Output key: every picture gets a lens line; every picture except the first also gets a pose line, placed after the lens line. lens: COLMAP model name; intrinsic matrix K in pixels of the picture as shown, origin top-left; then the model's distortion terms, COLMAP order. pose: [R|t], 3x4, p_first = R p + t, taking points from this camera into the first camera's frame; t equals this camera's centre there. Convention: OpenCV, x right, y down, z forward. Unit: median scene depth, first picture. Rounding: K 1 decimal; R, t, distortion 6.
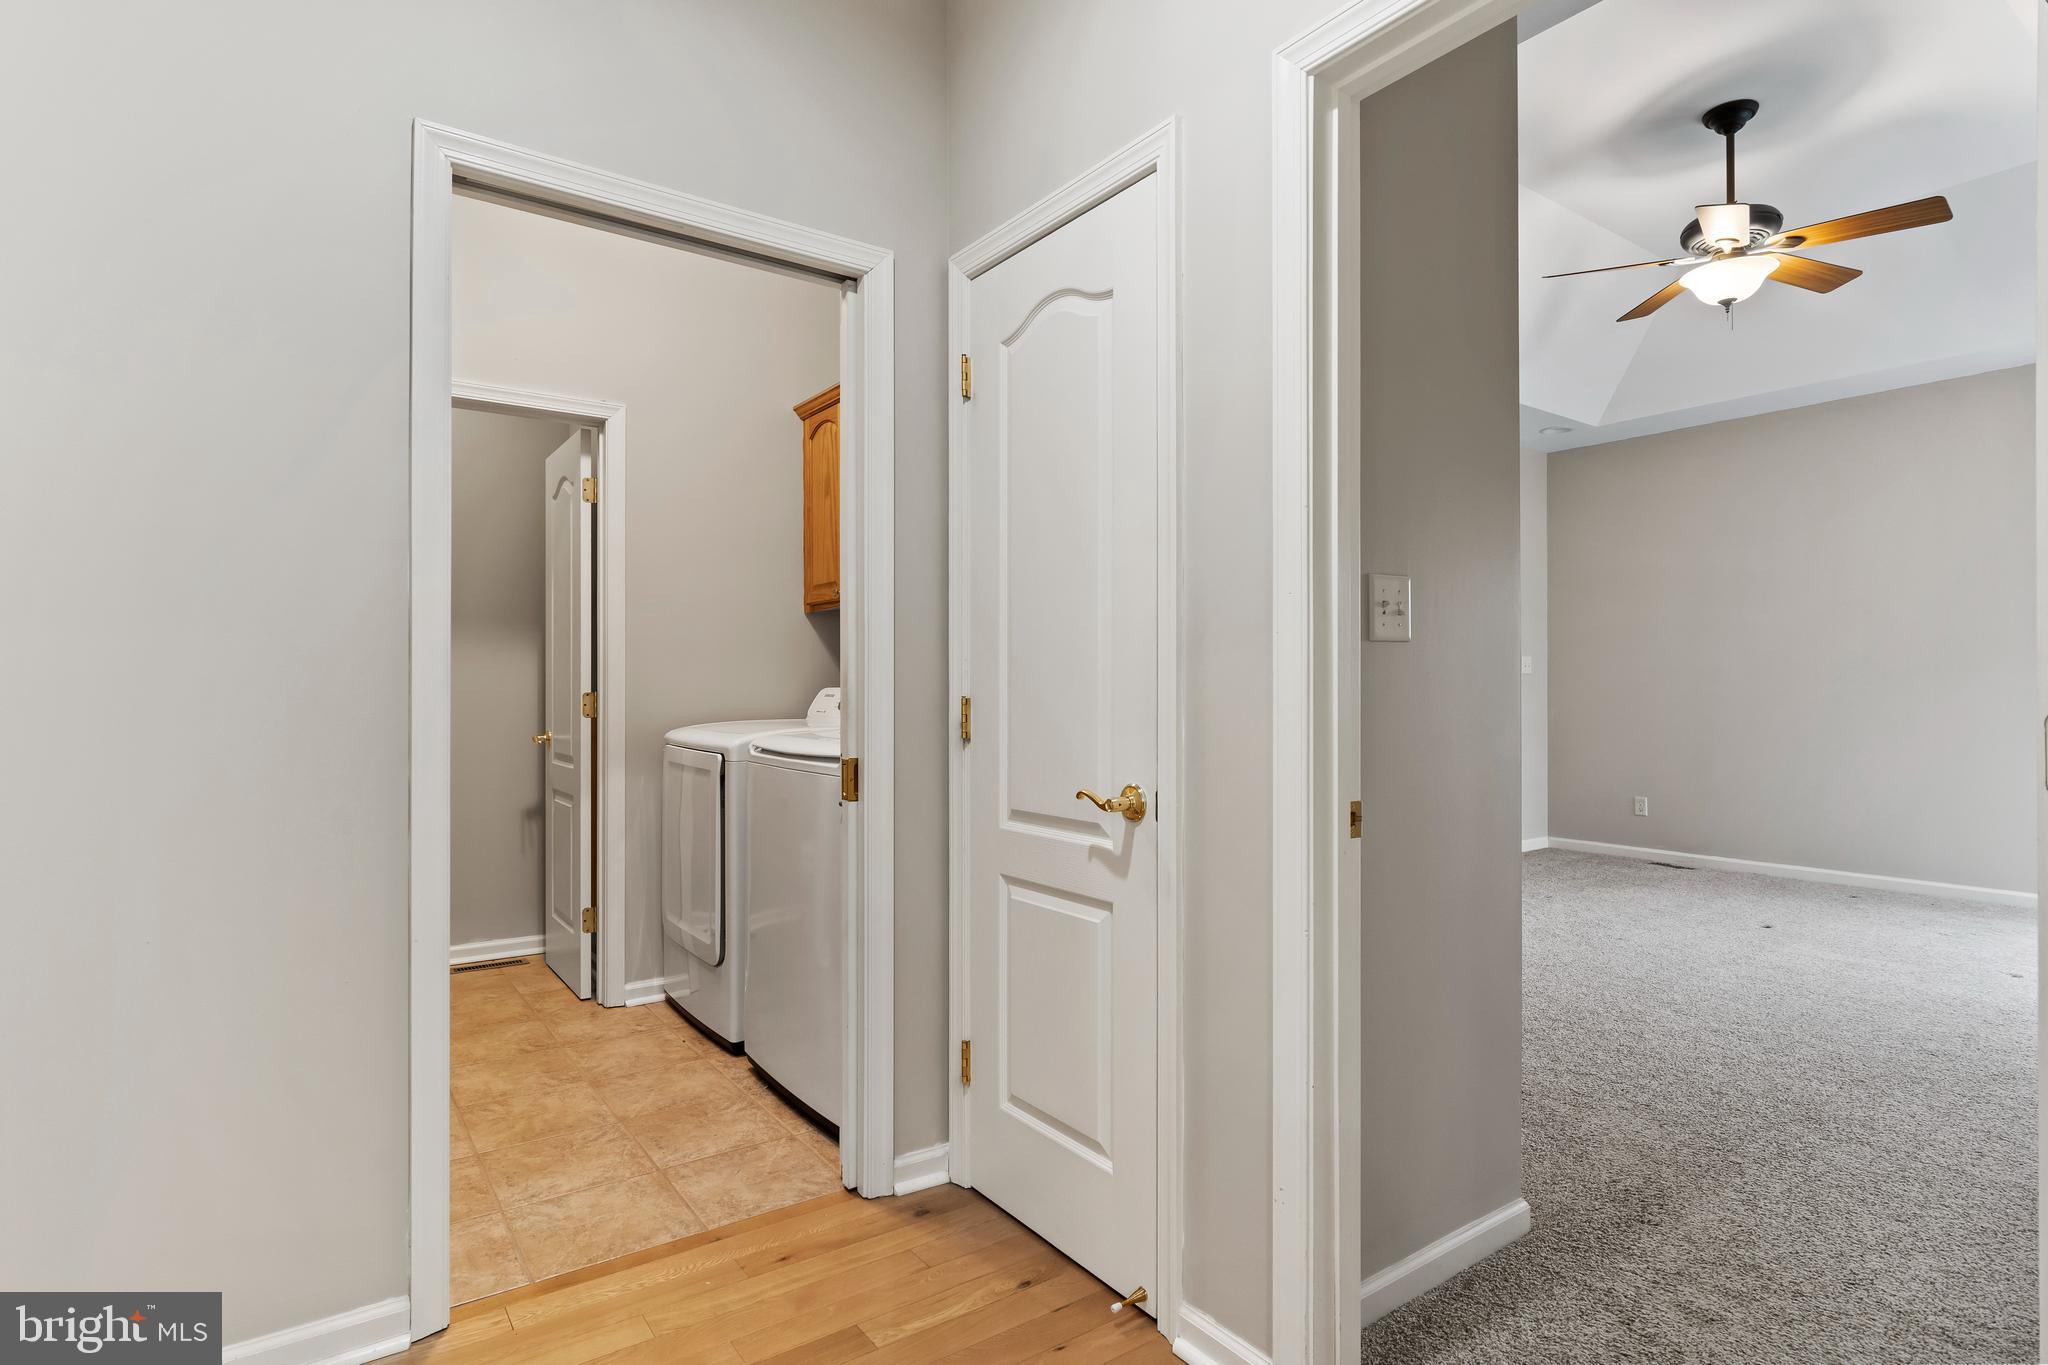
lens RADIAL K [[1048.4, 0, 1018.5], [0, 1048.4, 684.9], [0, 0, 1]] dist [-0.004991, 0.001544]
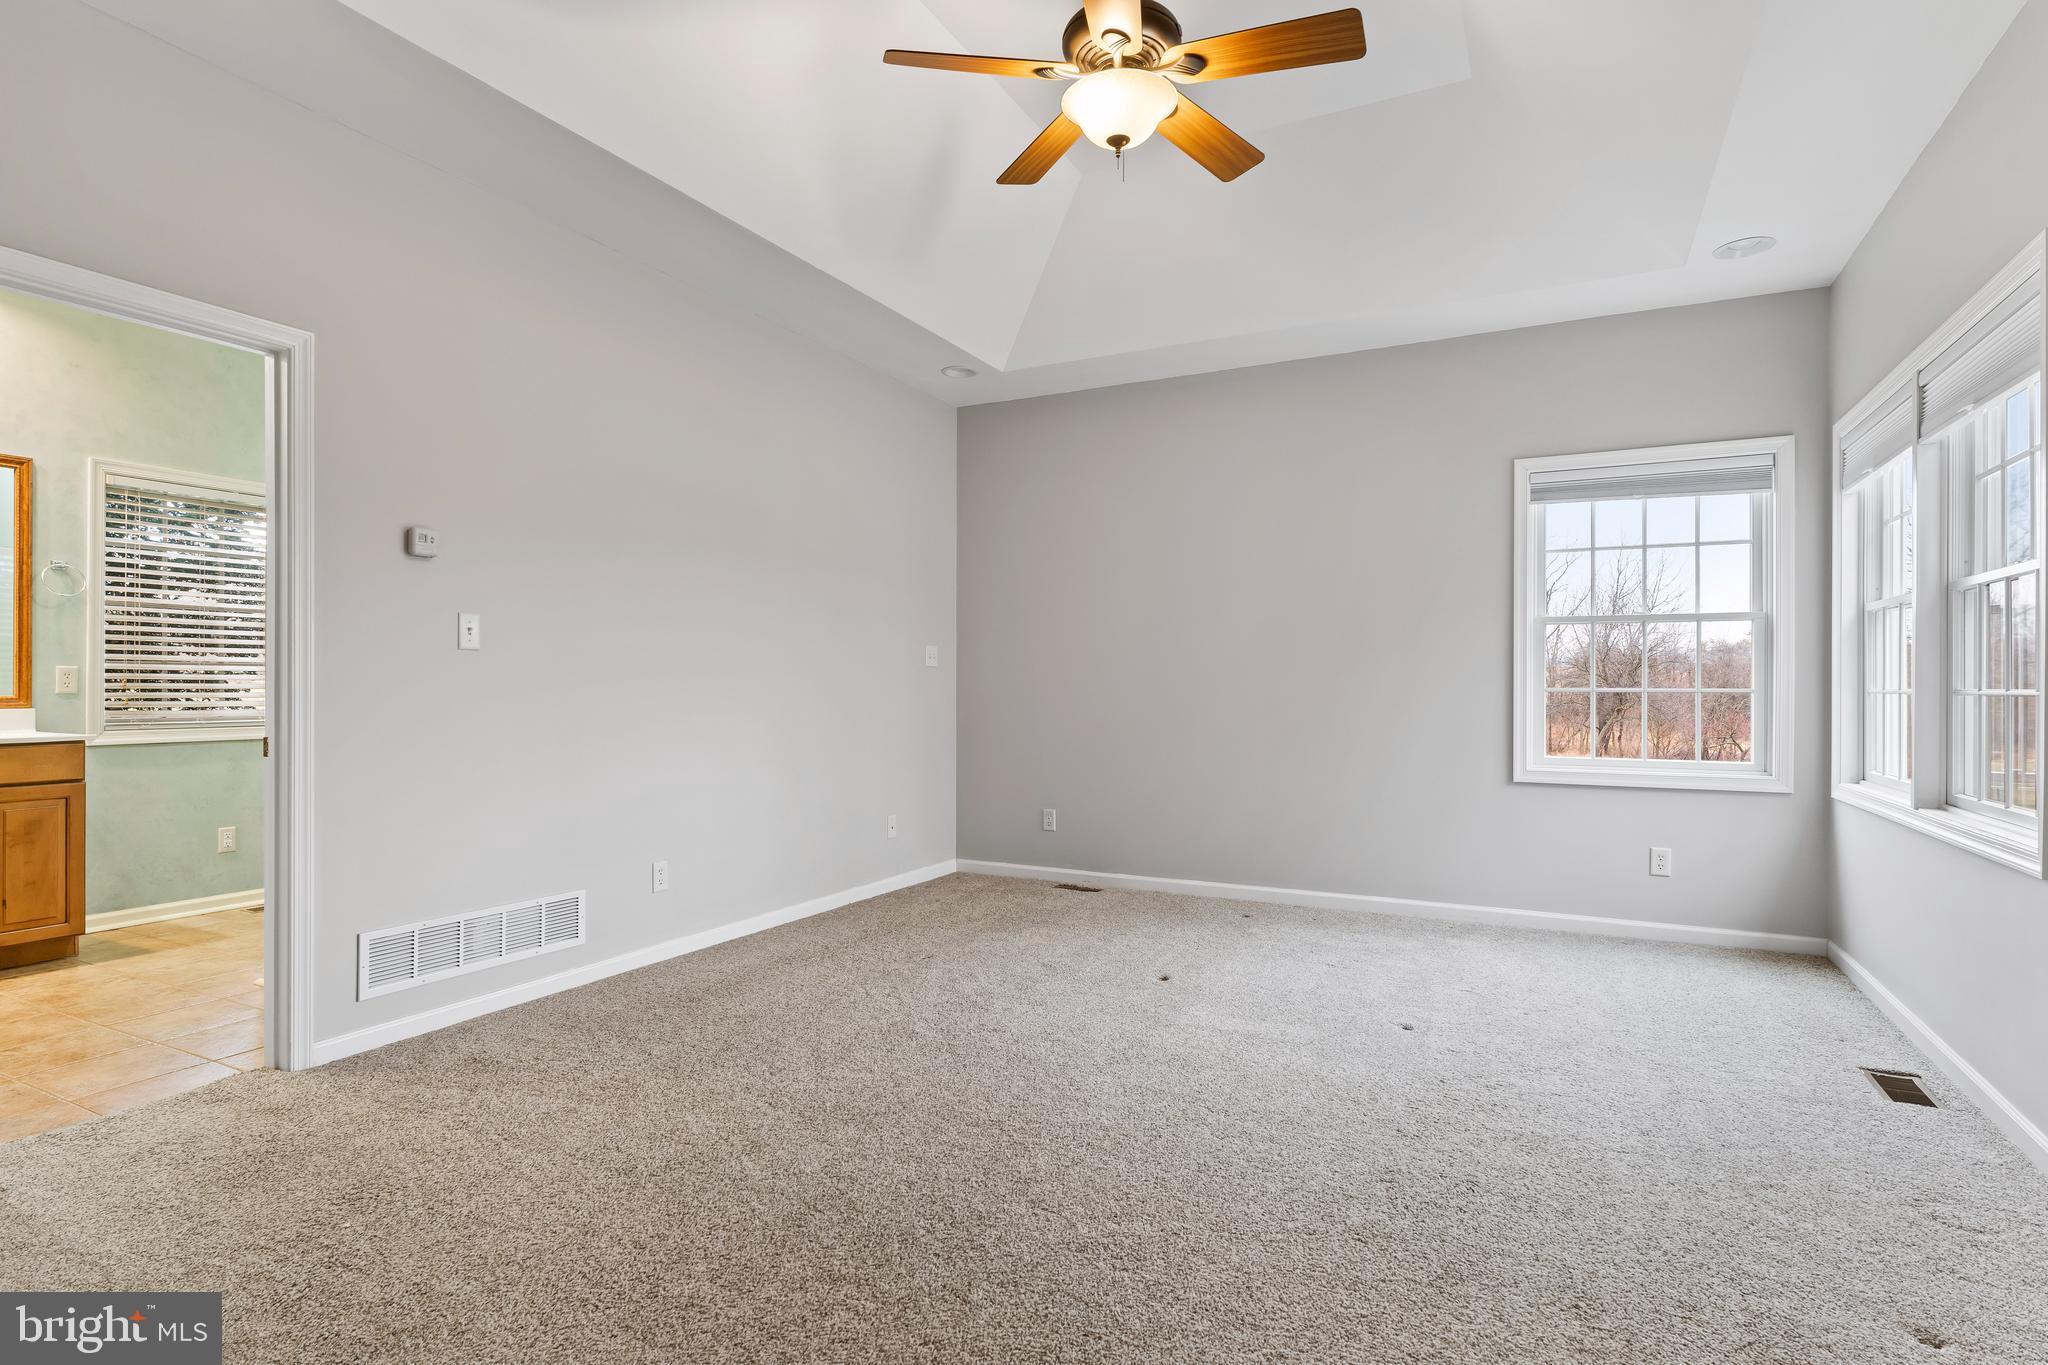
lens RADIAL K [[1048.4, 0, 1027.4], [0, 1048.4, 685.0], [0, 0, 1]] dist [-0.004991, 0.001544]
pose [[0.887301, 0.002102, 0.461186, 0.282337], [-0.003498, 0.999992, 0.002172, 0.003035], [-0.461178, -0.003540, 0.887301, 0.377112]]
